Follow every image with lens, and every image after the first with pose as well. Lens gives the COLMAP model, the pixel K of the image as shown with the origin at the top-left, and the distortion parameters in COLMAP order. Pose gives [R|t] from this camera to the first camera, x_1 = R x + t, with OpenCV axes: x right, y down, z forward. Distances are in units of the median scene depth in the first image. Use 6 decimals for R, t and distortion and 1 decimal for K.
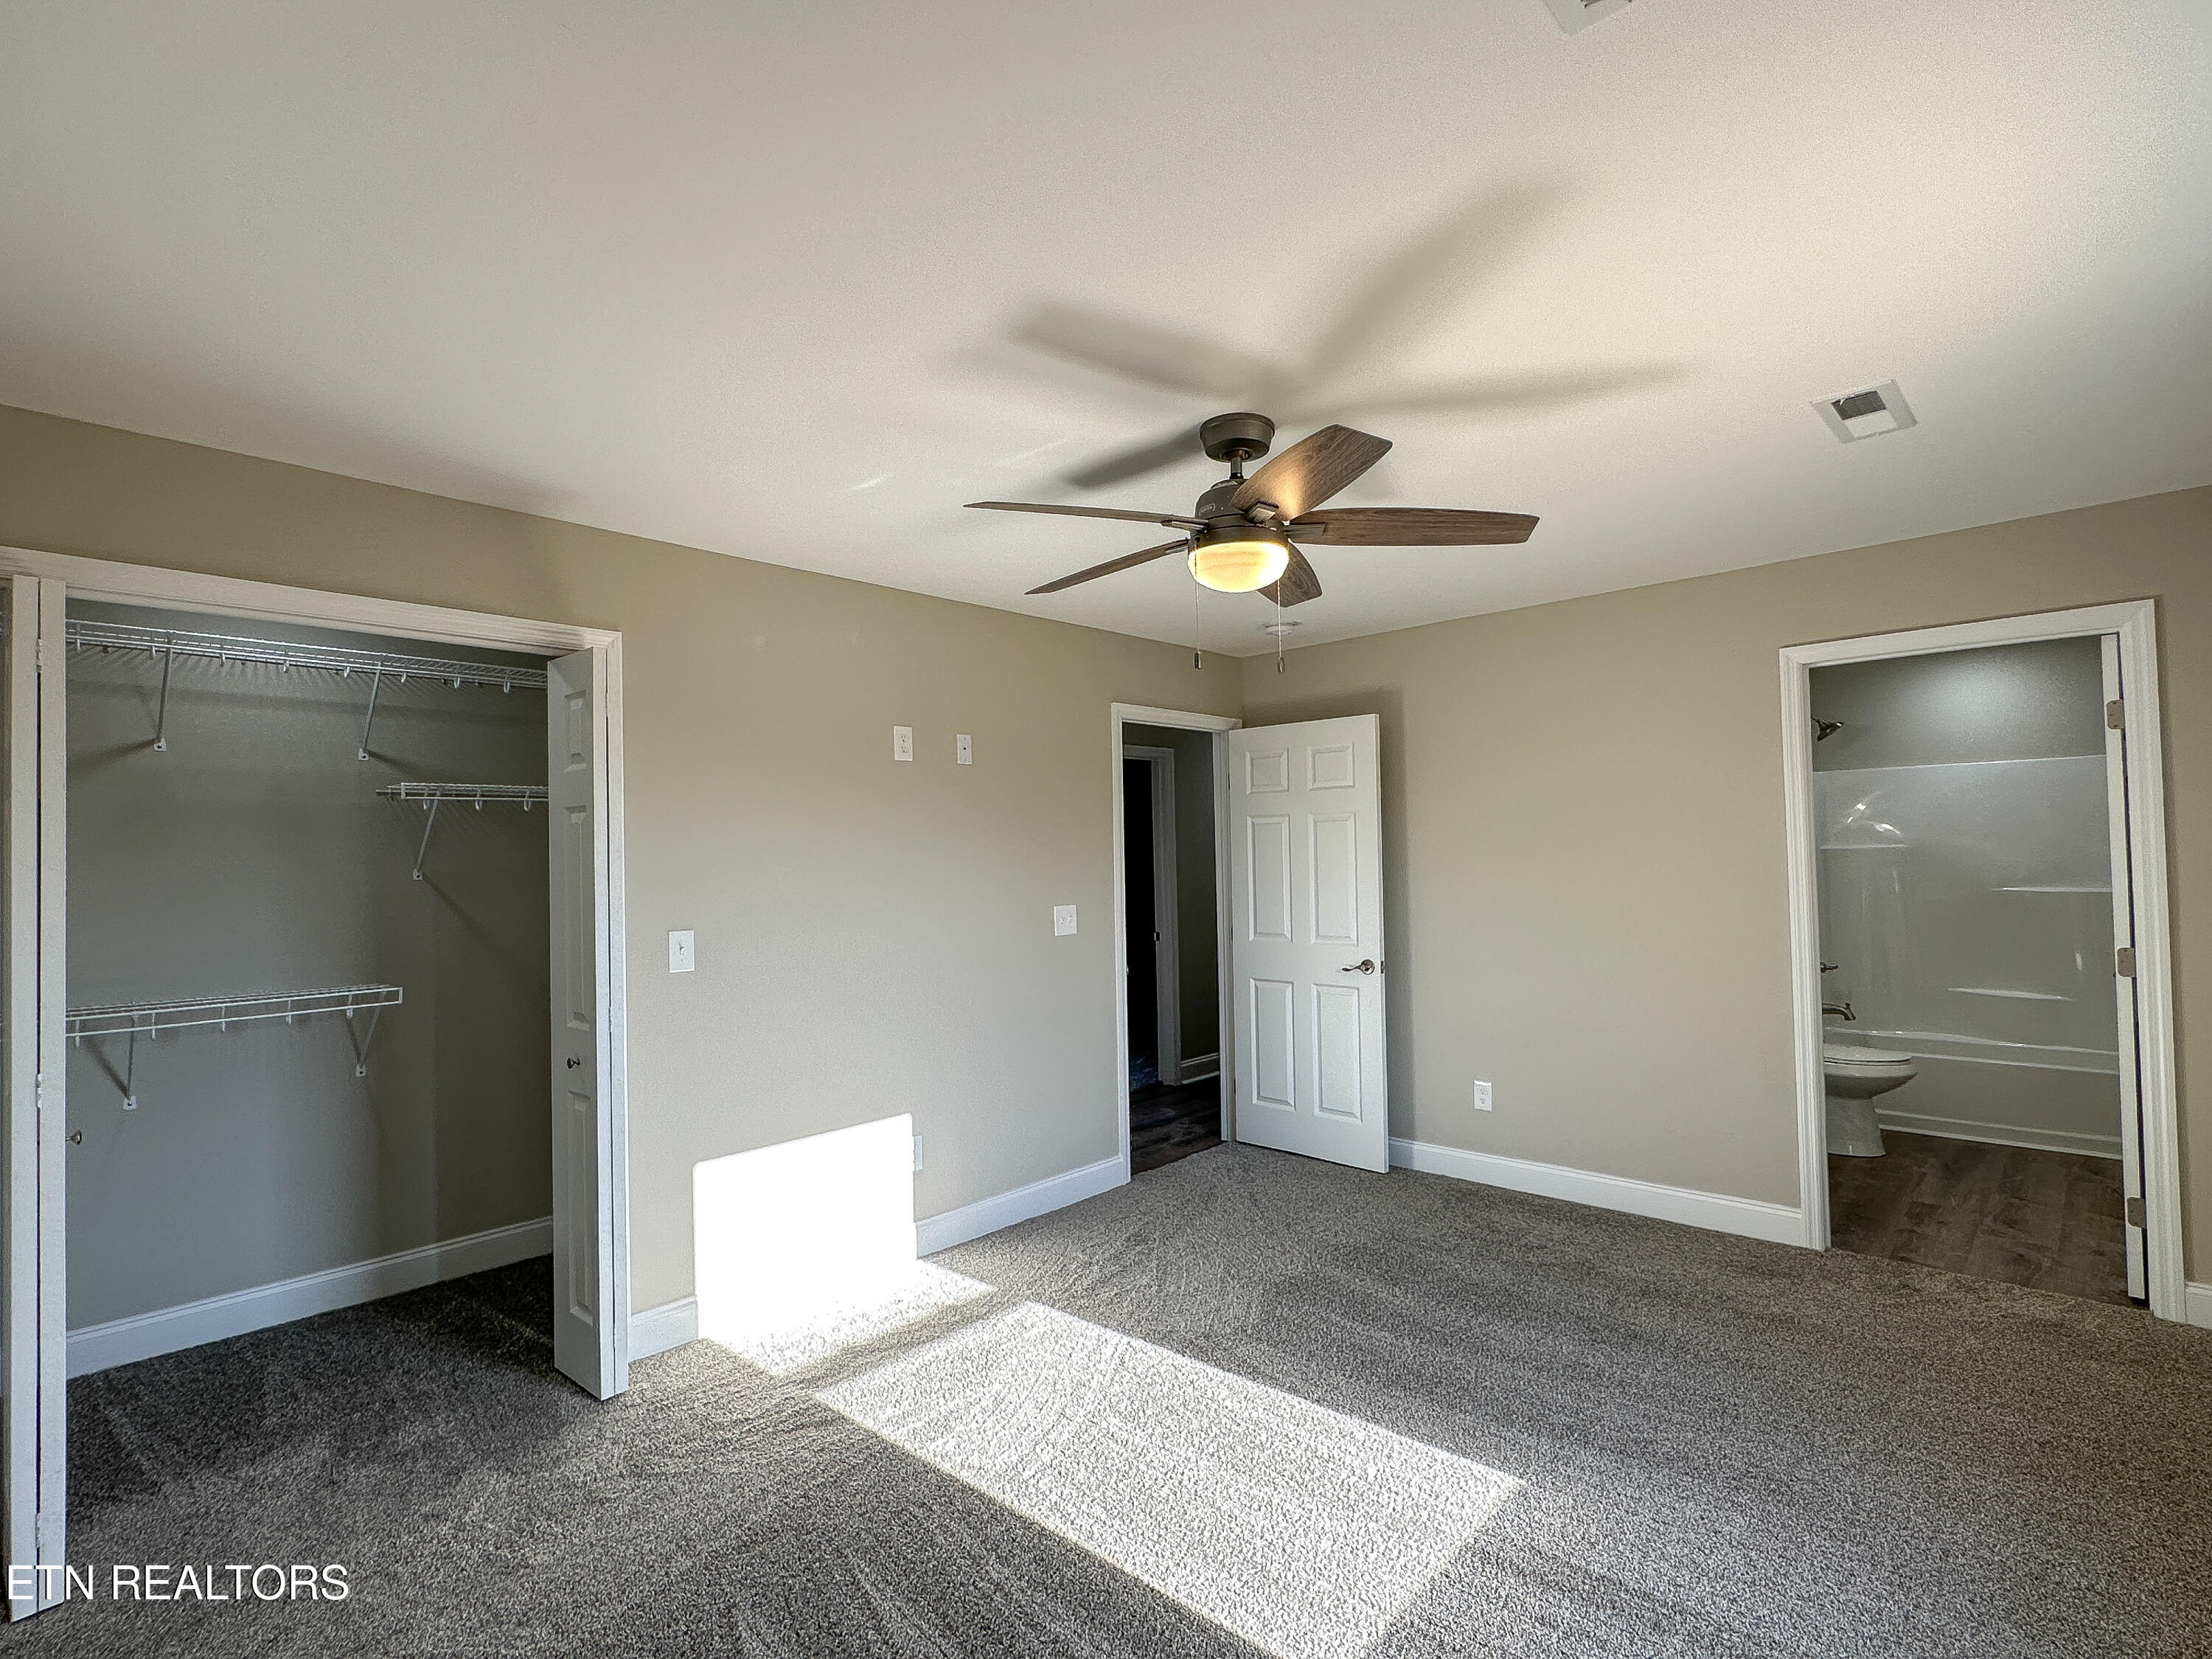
lens RADIAL K [[1060.2, 0, 1108.3], [0, 1060.2, 834.5], [0, 0, 1]] dist [-0.004548, 0.000530]
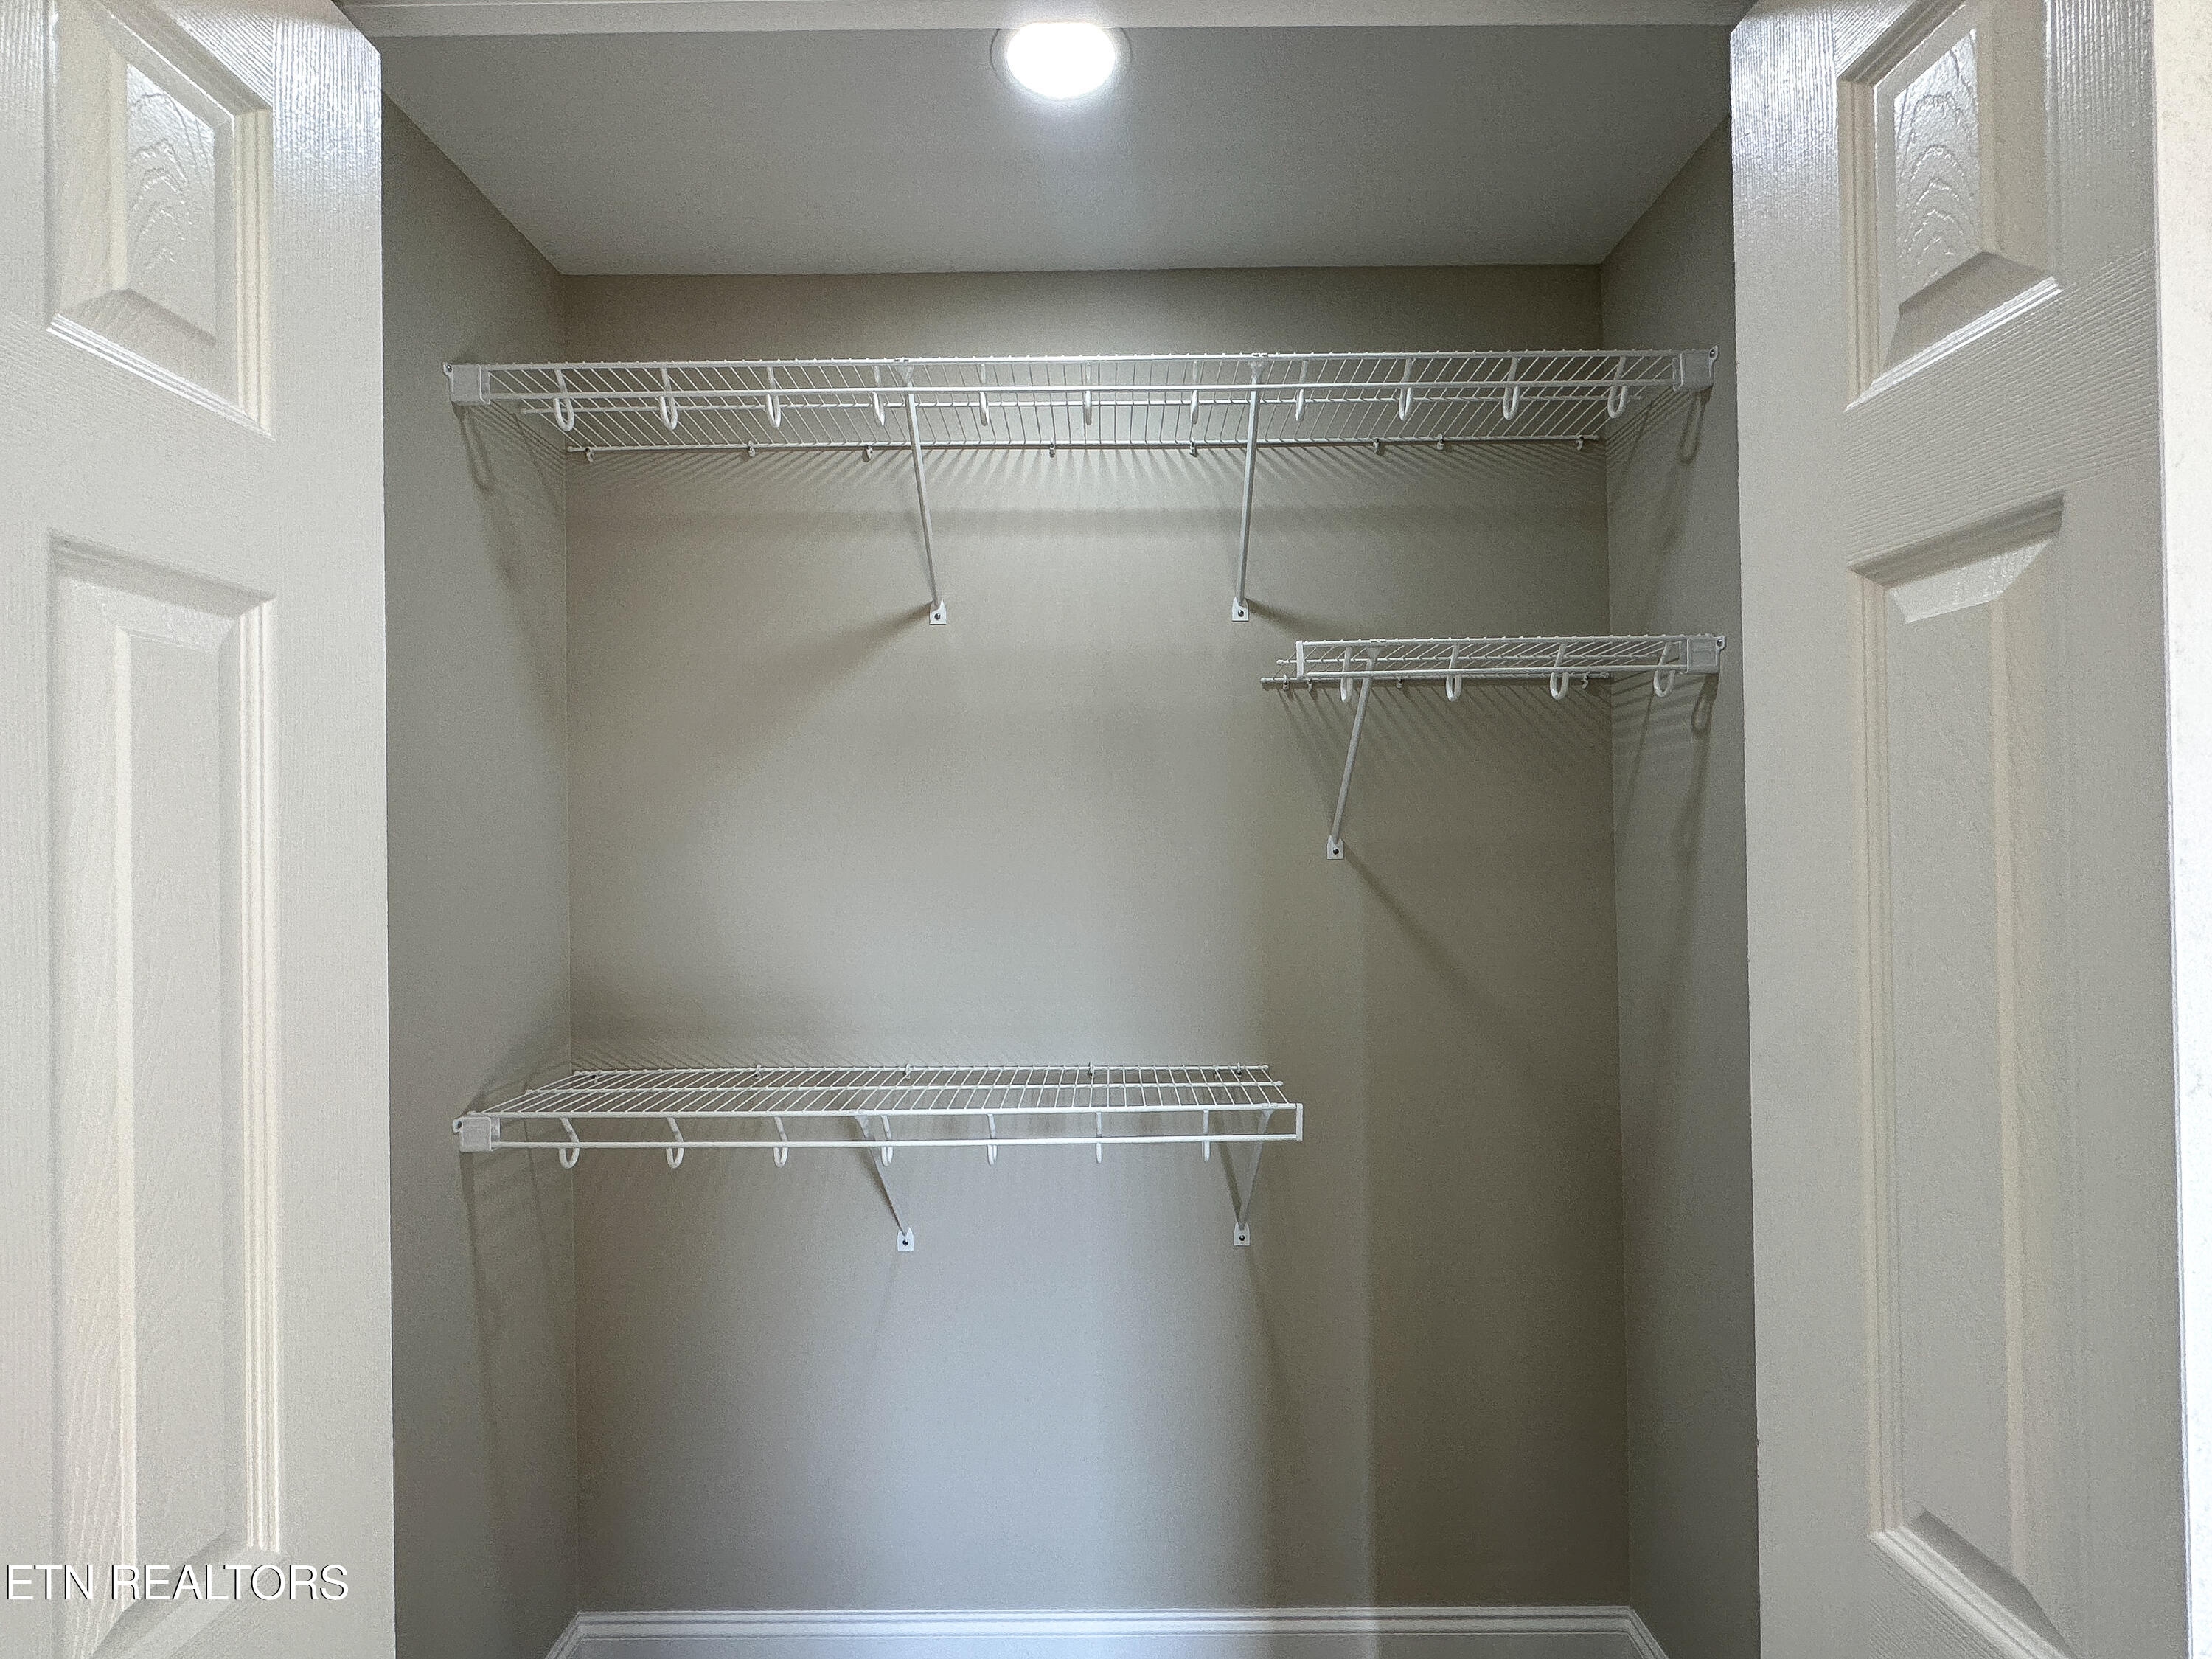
lens RADIAL K [[1060.2, 0, 1106.2], [0, 1060.2, 840.0], [0, 0, 1]] dist [-0.004548, 0.000530]
pose [[0.694833, 0.007606, -0.719131, -0.402841], [0.015532, 0.999552, 0.025579, 0.021861], [0.719004, -0.028943, 0.694403, 0.629689]]
